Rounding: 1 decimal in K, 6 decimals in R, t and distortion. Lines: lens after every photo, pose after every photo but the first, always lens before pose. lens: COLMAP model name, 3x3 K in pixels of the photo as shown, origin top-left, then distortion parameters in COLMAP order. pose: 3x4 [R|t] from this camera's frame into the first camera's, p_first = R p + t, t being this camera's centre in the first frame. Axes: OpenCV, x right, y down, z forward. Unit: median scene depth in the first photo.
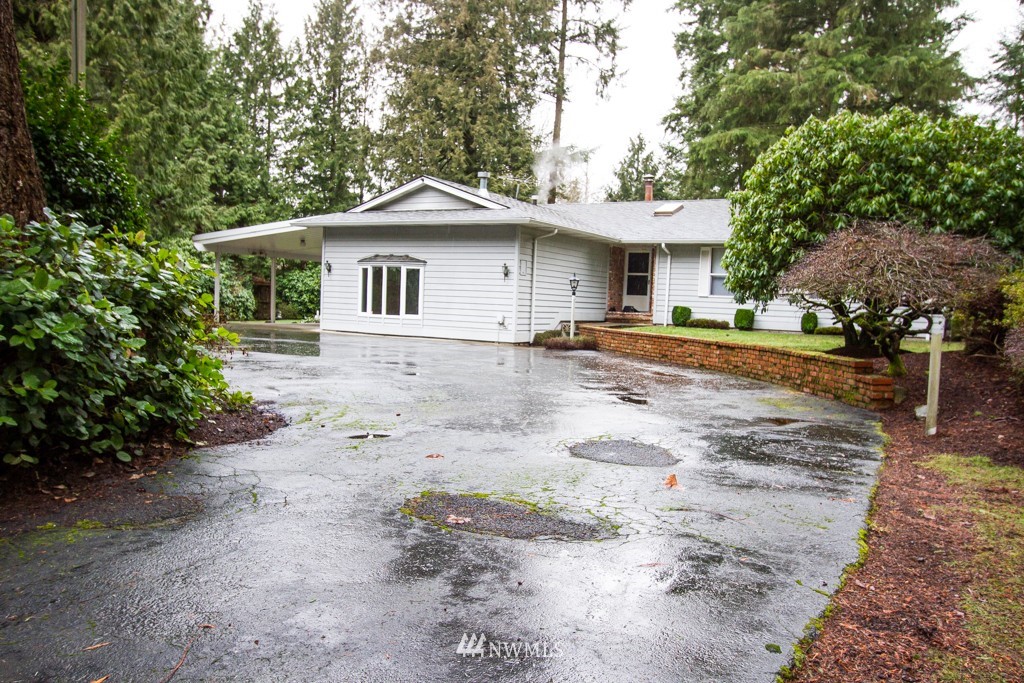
lens RADIAL K [[802.4, 0, 511.2], [0, 802.4, 345.1], [0, 0, 1]] dist [0.015632, 0.004256]
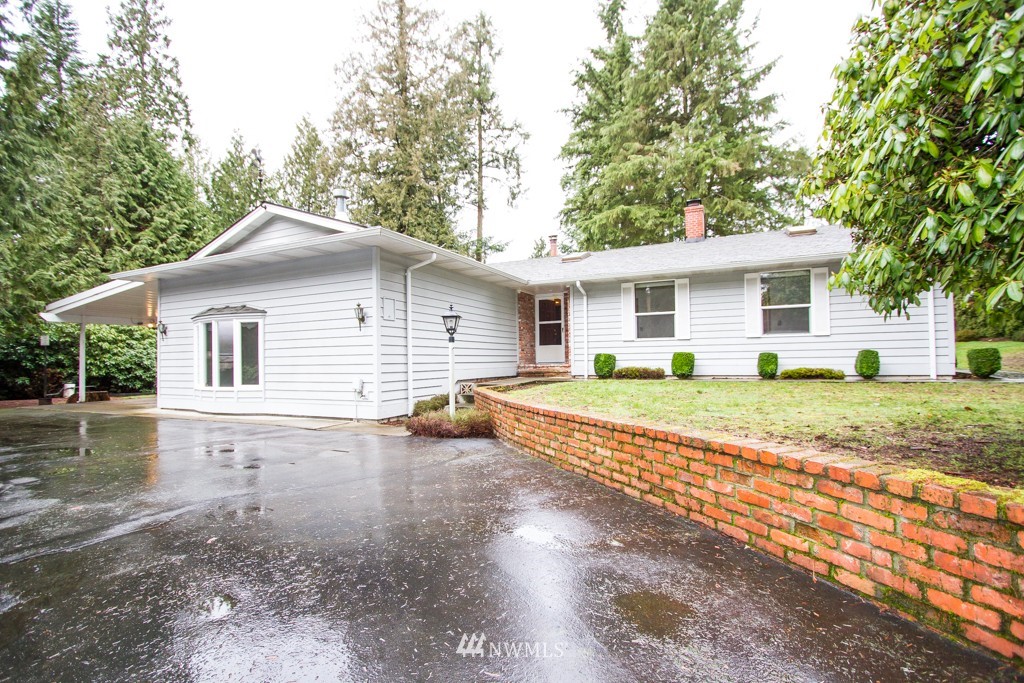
lens RADIAL K [[469.9, 0, 511.2], [0, 469.9, 345.6], [0, 0, 1]] dist [-0.000309, 0.000188]
pose [[0.995107, -0.053243, 0.083225, 0.071666], [0.060106, 0.994798, -0.082250, -0.021790], [-0.078413, 0.086849, 0.993131, 0.502911]]
